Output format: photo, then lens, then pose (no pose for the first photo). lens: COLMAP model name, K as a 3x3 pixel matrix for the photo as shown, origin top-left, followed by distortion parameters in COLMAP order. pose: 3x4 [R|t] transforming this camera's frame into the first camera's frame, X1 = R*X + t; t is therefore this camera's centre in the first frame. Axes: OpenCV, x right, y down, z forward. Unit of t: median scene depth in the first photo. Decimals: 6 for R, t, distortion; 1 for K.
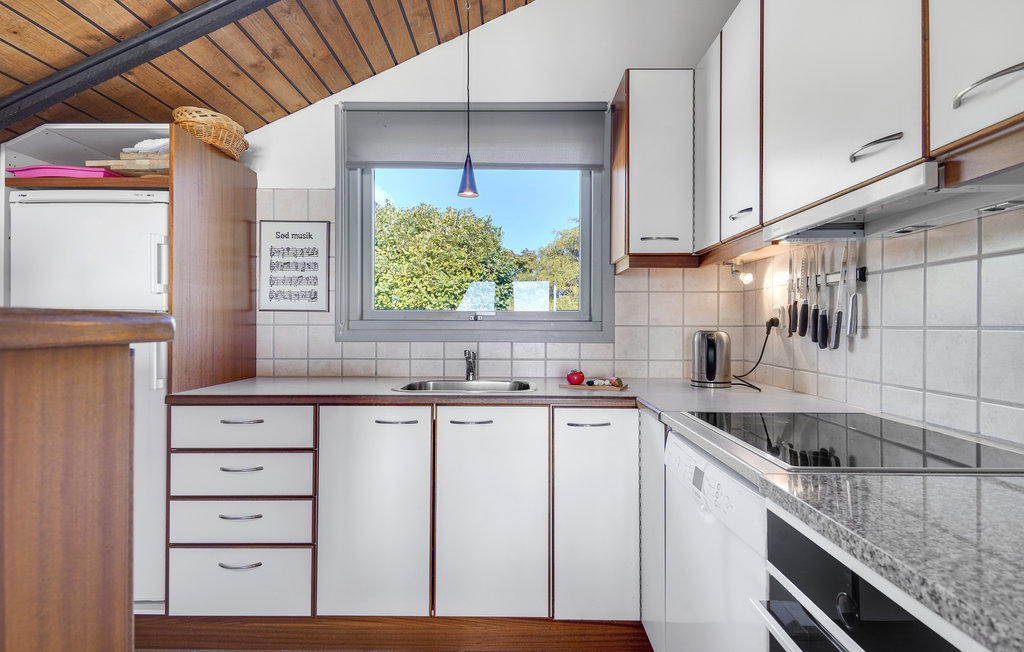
lens RADIAL K [[528.3, 0, 512.7], [0, 528.3, 325.4], [0, 0, 1]] dist [-0.000941, 0.000060]
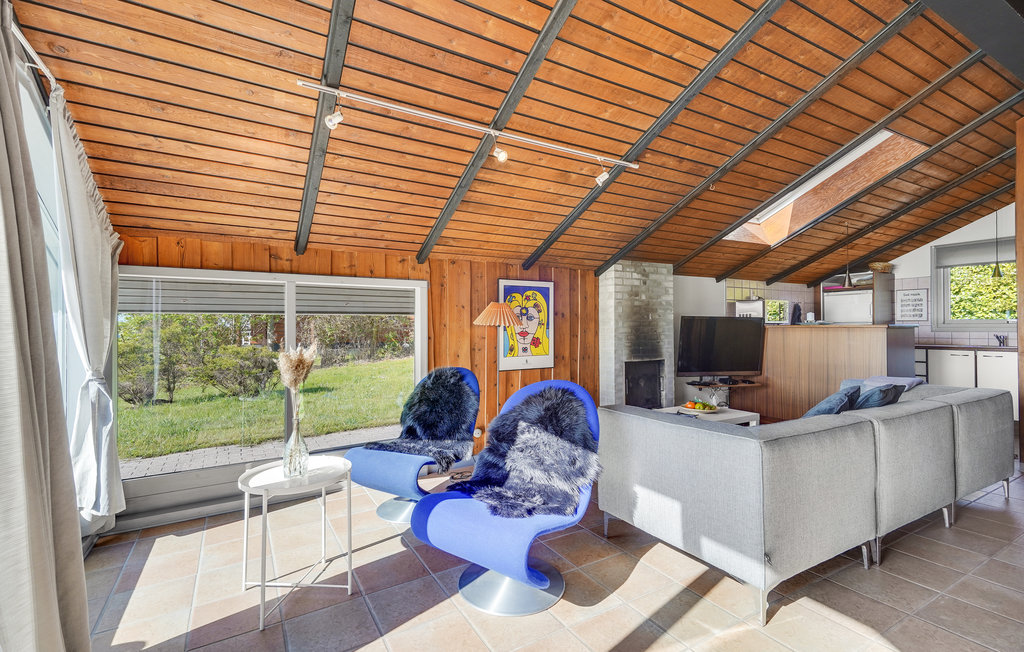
lens RADIAL K [[459.6, 0, 497.6], [0, 459.6, 324.9], [0, 0, 1]] dist [0.017905, -0.008031]
pose [[0.504220, -0.018826, -0.863370, 0.607135], [0.009414, 0.999823, -0.016303, 0.014125], [0.863524, 0.000092, 0.504308, -2.149152]]
